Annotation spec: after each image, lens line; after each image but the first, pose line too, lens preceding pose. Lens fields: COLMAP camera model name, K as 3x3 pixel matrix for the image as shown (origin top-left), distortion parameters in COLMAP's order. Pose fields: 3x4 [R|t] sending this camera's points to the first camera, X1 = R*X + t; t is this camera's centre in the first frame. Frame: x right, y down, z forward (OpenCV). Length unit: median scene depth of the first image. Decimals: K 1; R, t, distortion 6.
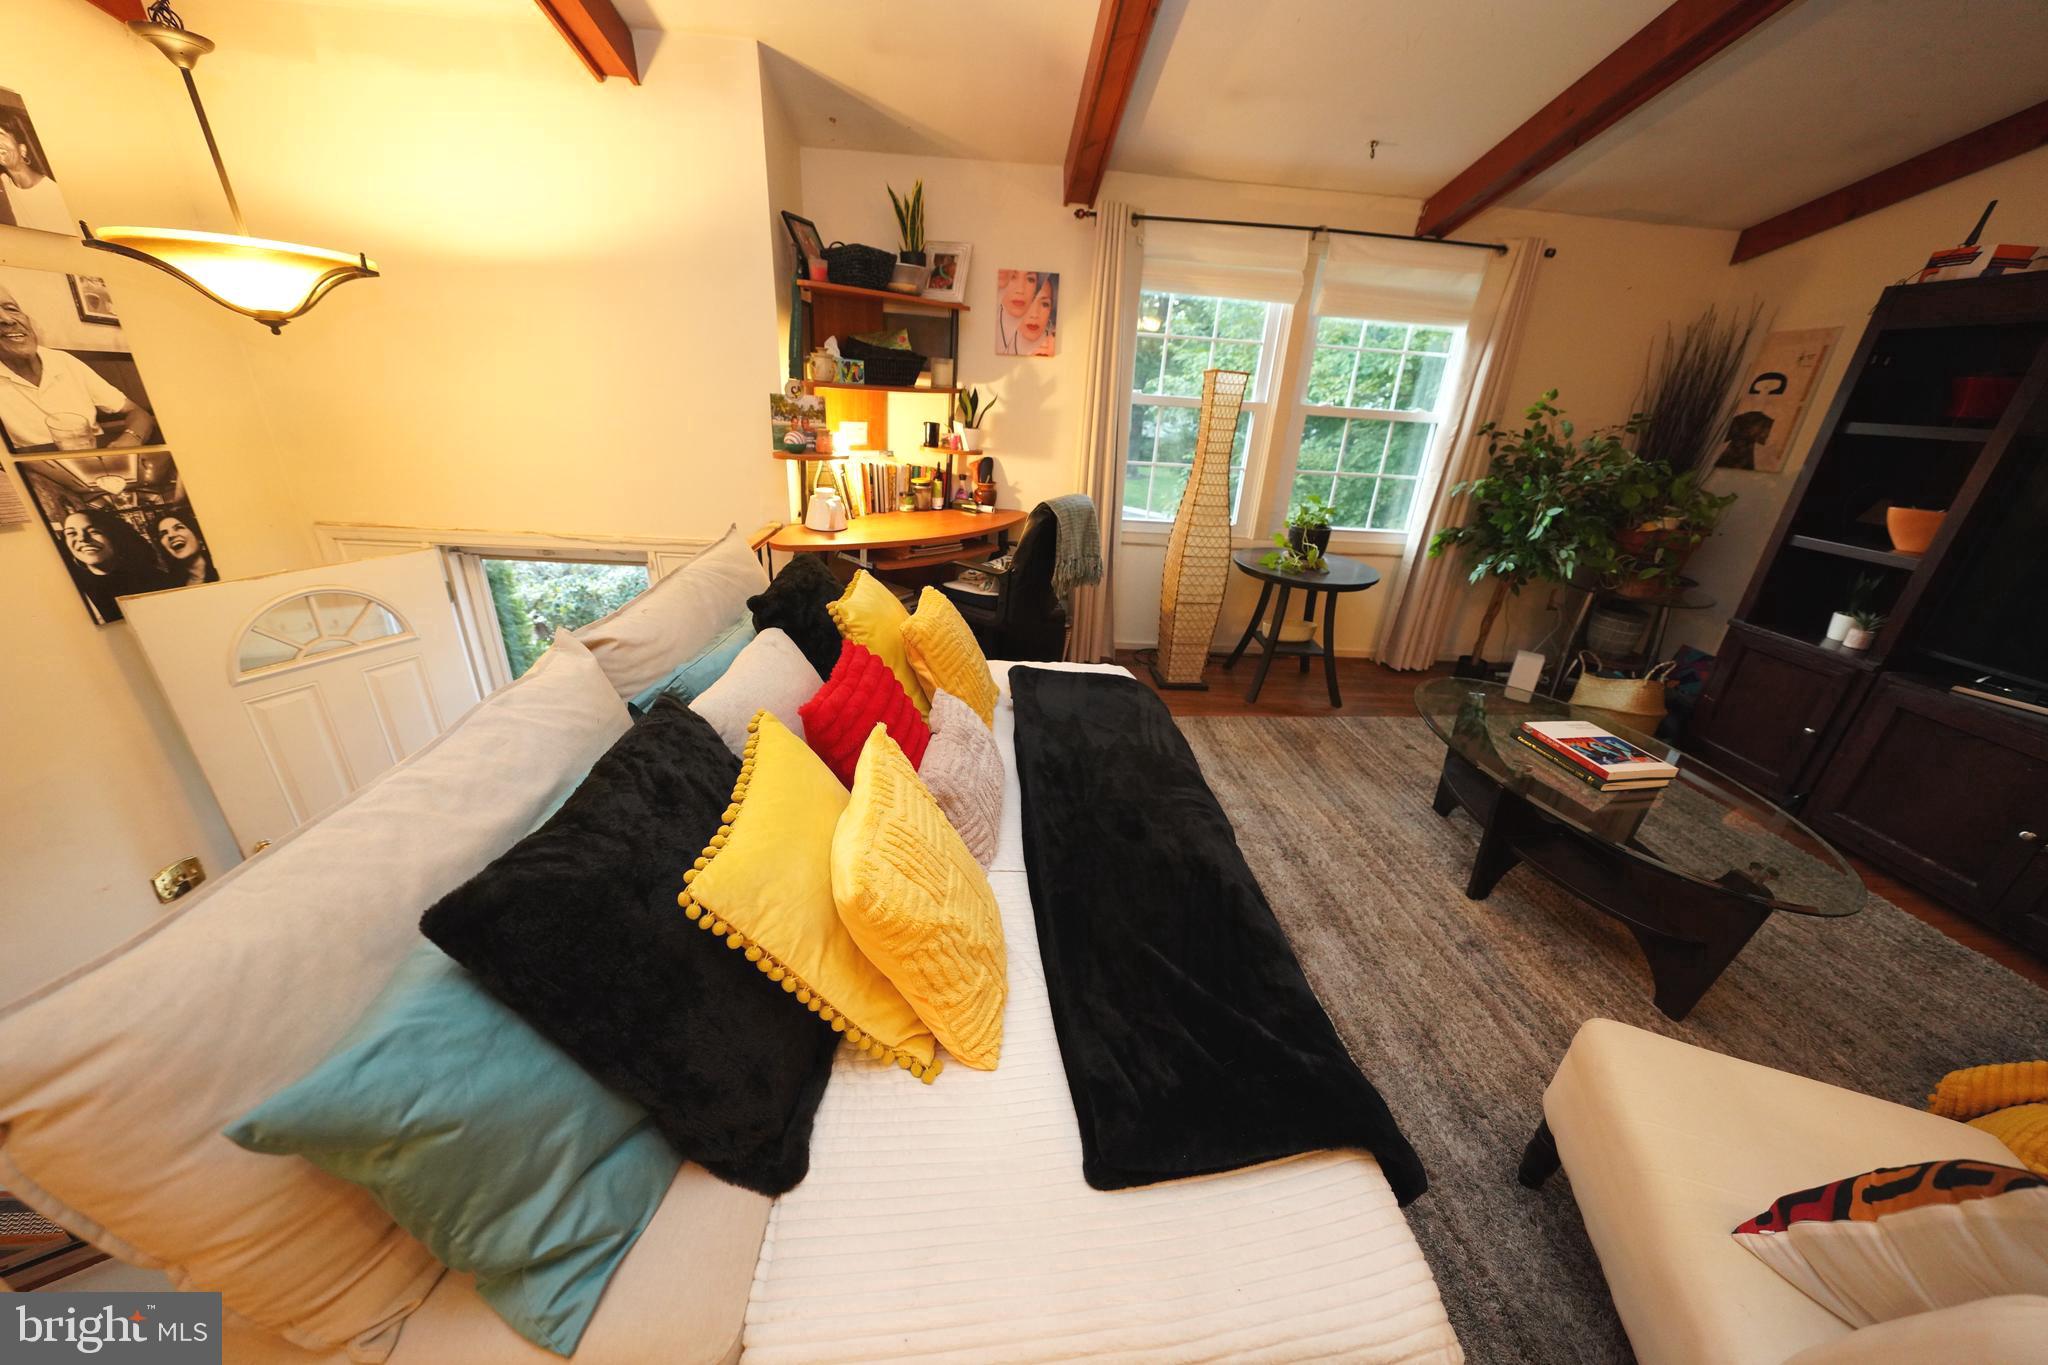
lens RADIAL K [[706.6, 0, 1030.4], [0, 706.6, 680.5], [0, 0, 1]] dist [-0.029885, 0.006439]
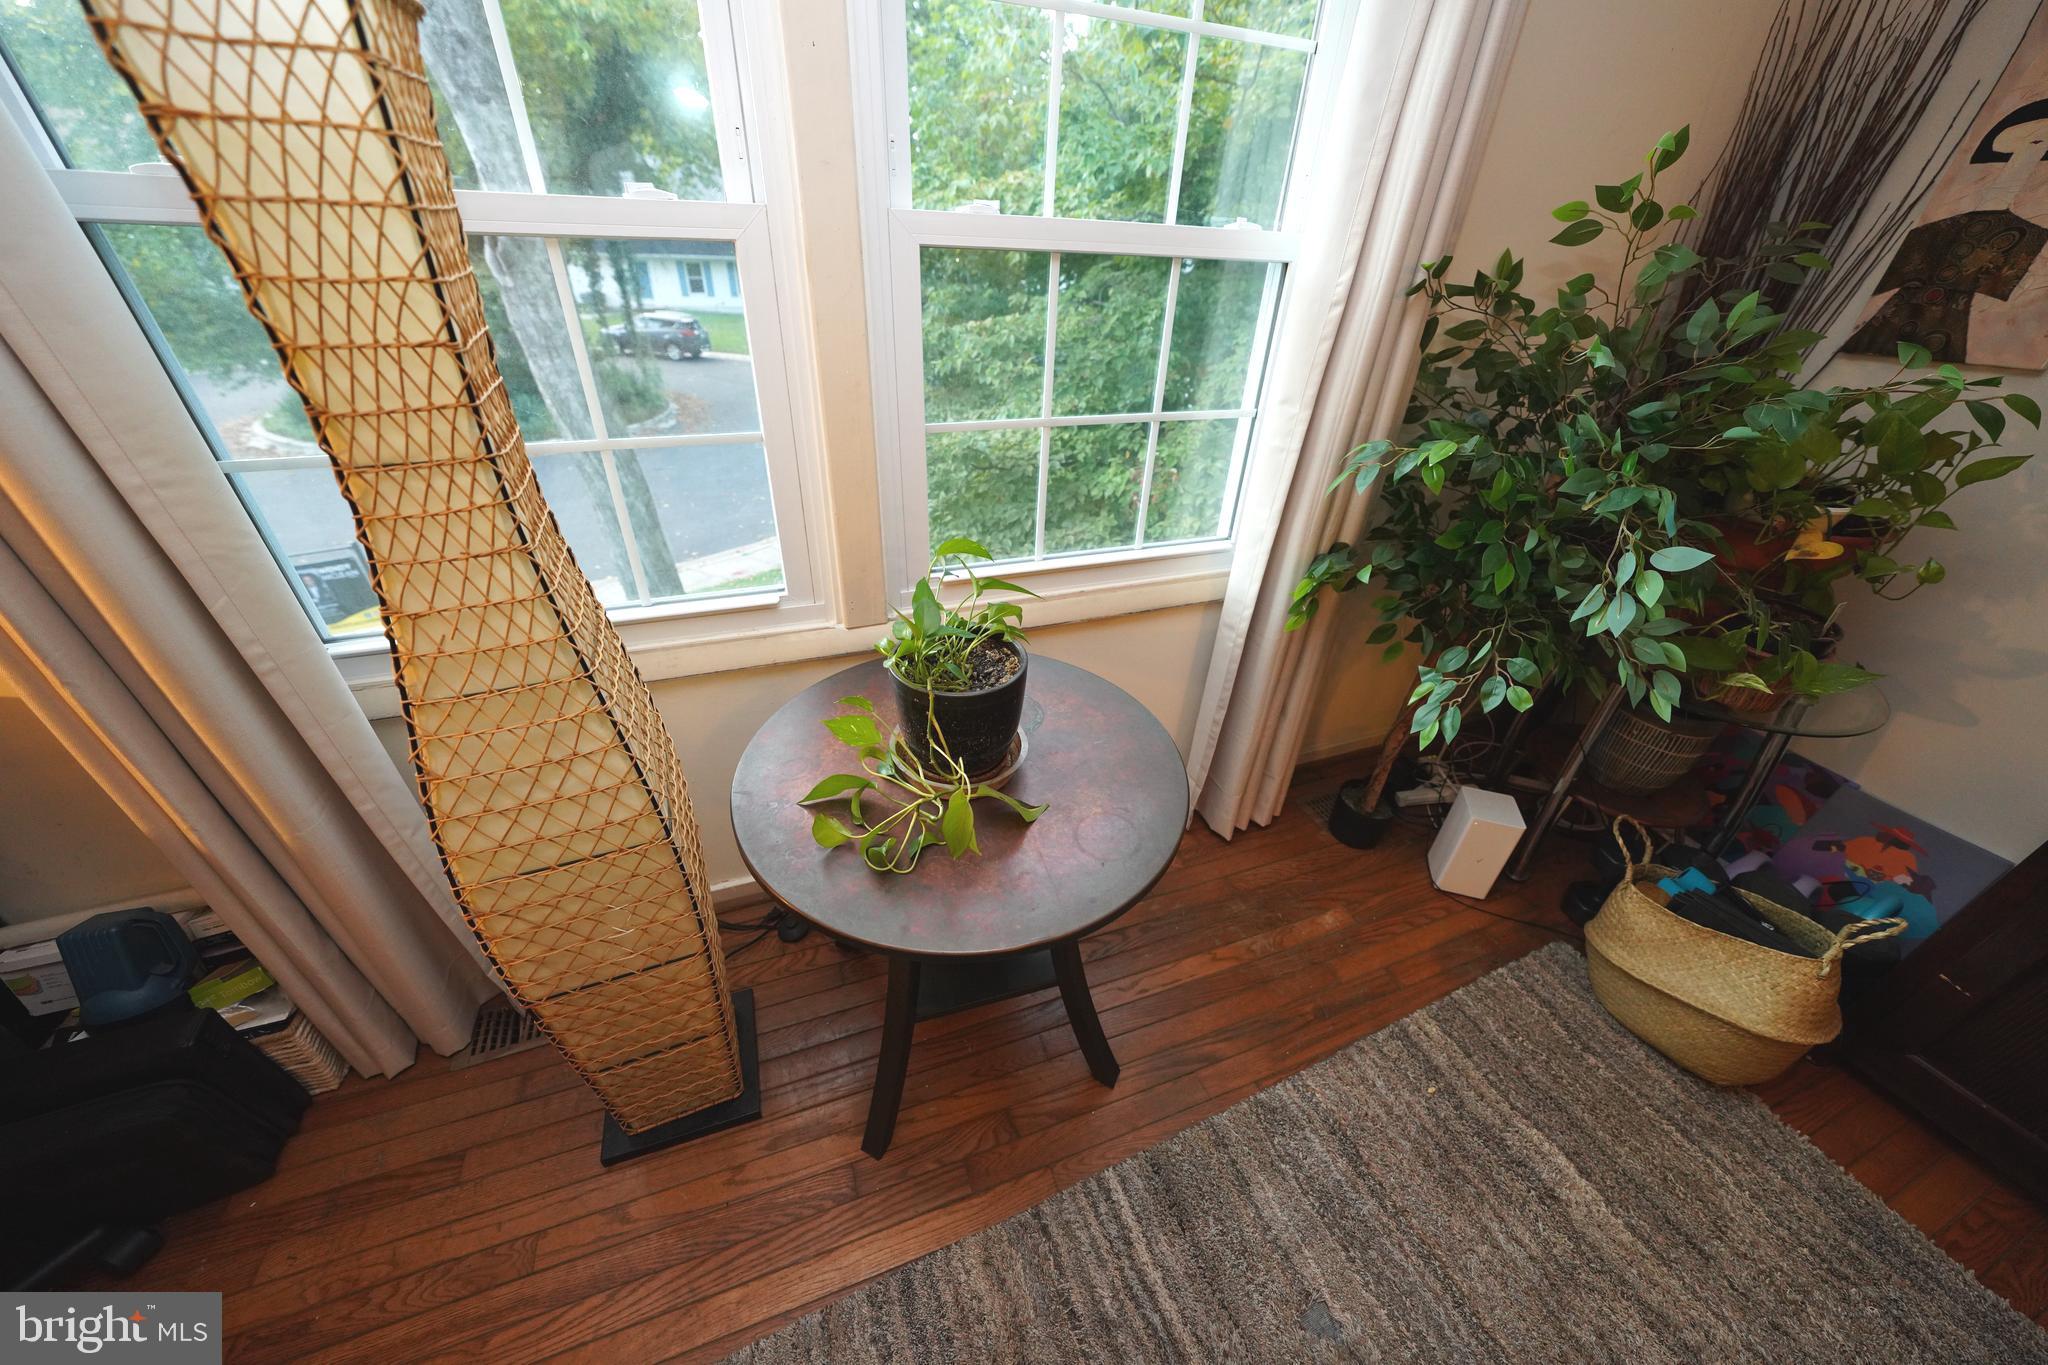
lens RADIAL K [[706.6, 0, 1027.7], [0, 706.6, 690.8], [0, 0, 1]] dist [-0.029885, 0.006439]
pose [[0.953859, -0.174570, 0.244292, 0.375006], [0.125057, 0.970668, 0.205341, -0.280545], [-0.272972, -0.165316, 0.947711, 0.755602]]
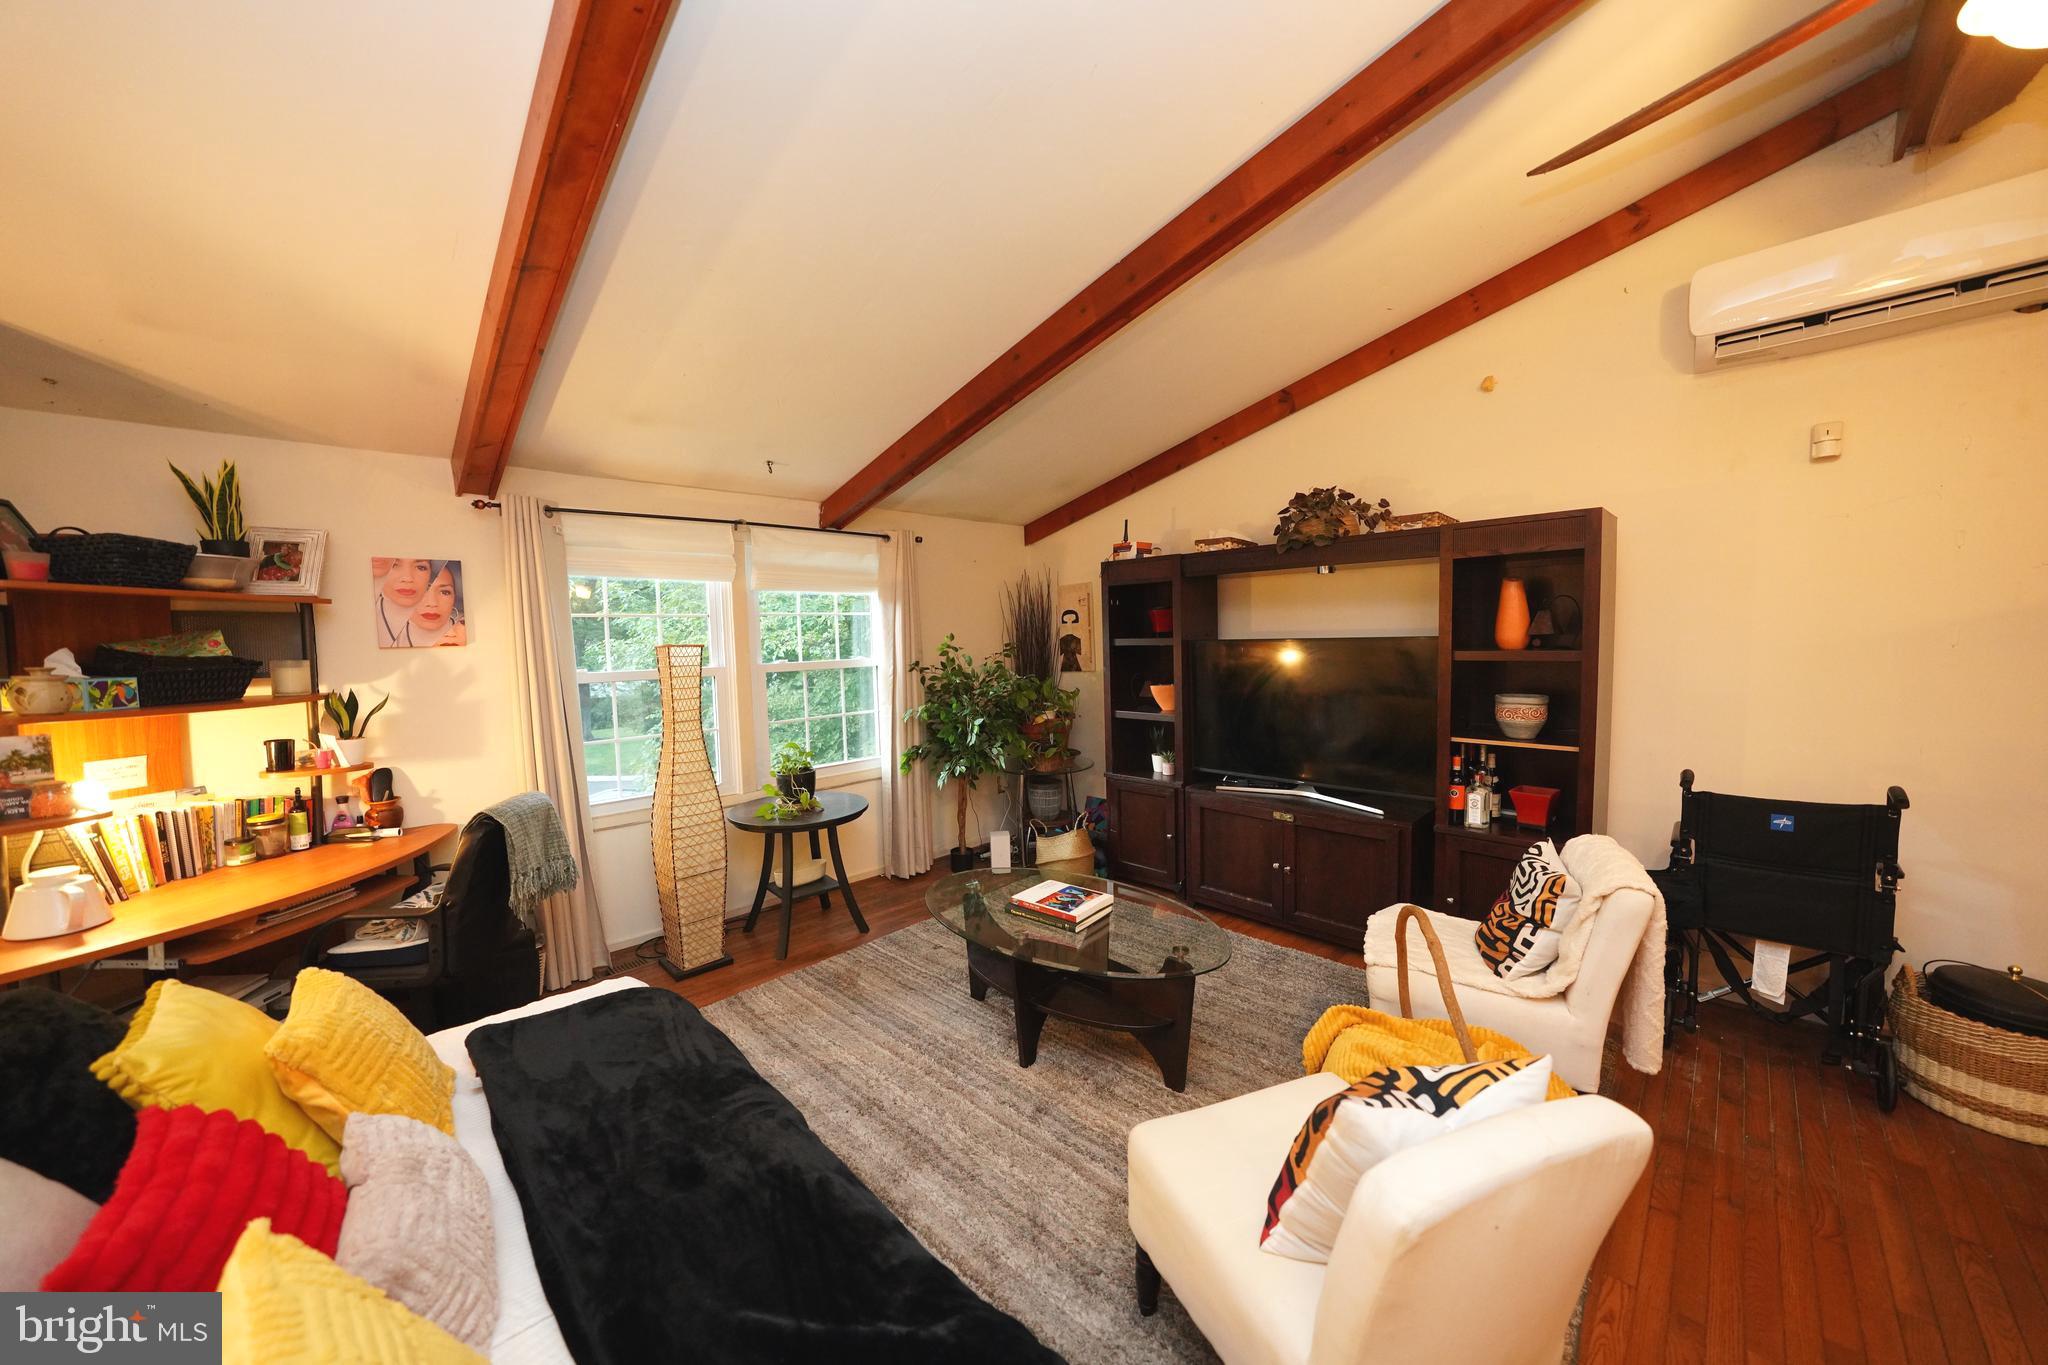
lens RADIAL K [[706.6, 0, 1031.2], [0, 706.6, 682.0], [0, 0, 1]] dist [-0.029885, 0.006439]
pose [[0.749526, -0.118735, 0.651240, -0.008859], [0.322391, 0.924703, -0.202454, -0.016482], [-0.578165, 0.361698, 0.731368, -0.028405]]
